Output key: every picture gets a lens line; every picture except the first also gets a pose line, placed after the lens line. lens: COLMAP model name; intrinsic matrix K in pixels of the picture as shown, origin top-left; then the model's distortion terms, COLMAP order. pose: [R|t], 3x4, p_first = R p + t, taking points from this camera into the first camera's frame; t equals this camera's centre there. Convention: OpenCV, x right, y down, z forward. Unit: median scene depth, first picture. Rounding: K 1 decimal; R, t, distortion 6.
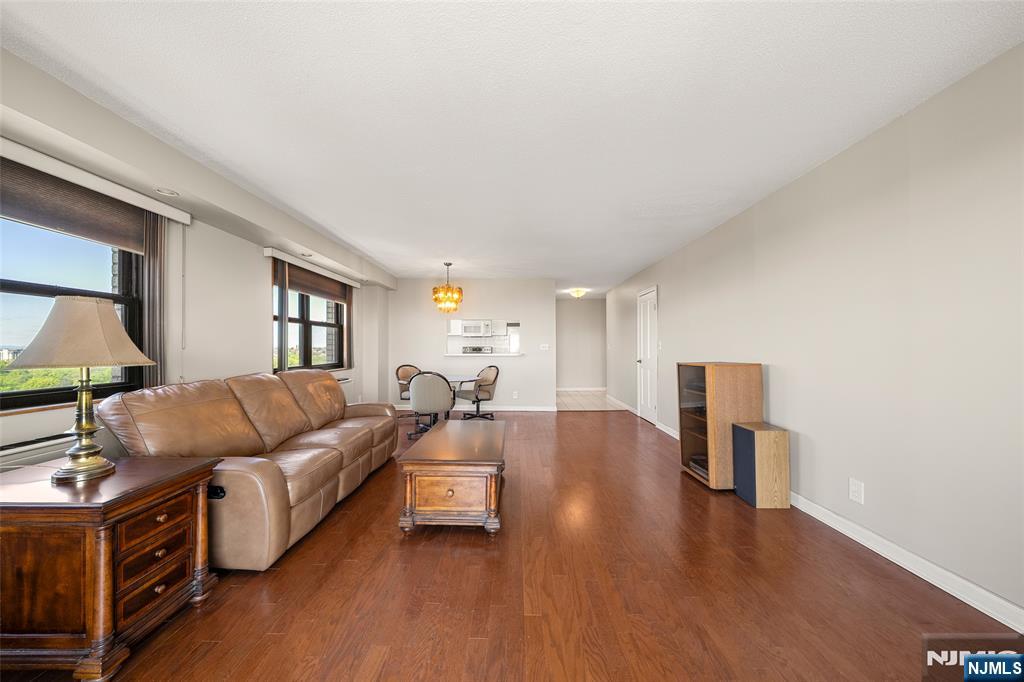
lens RADIAL K [[354.0, 0, 516.1], [0, 354.0, 342.3], [0, 0, 1]] dist [-0.000010, 0.000426]
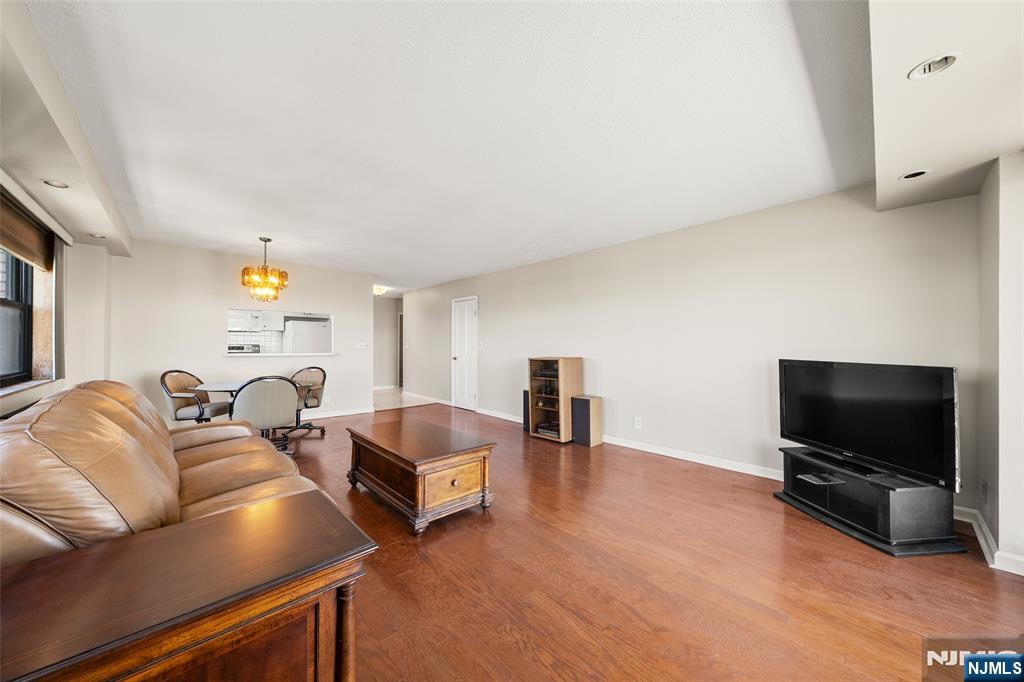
lens RADIAL K [[354.0, 0, 513.9], [0, 354.0, 343.4], [0, 0, 1]] dist [-0.000010, 0.000426]
pose [[0.713257, 0.010501, 0.700824, -0.370402], [-0.016389, 0.999864, 0.001698, -0.000409], [-0.700711, -0.012698, 0.713332, 0.052368]]
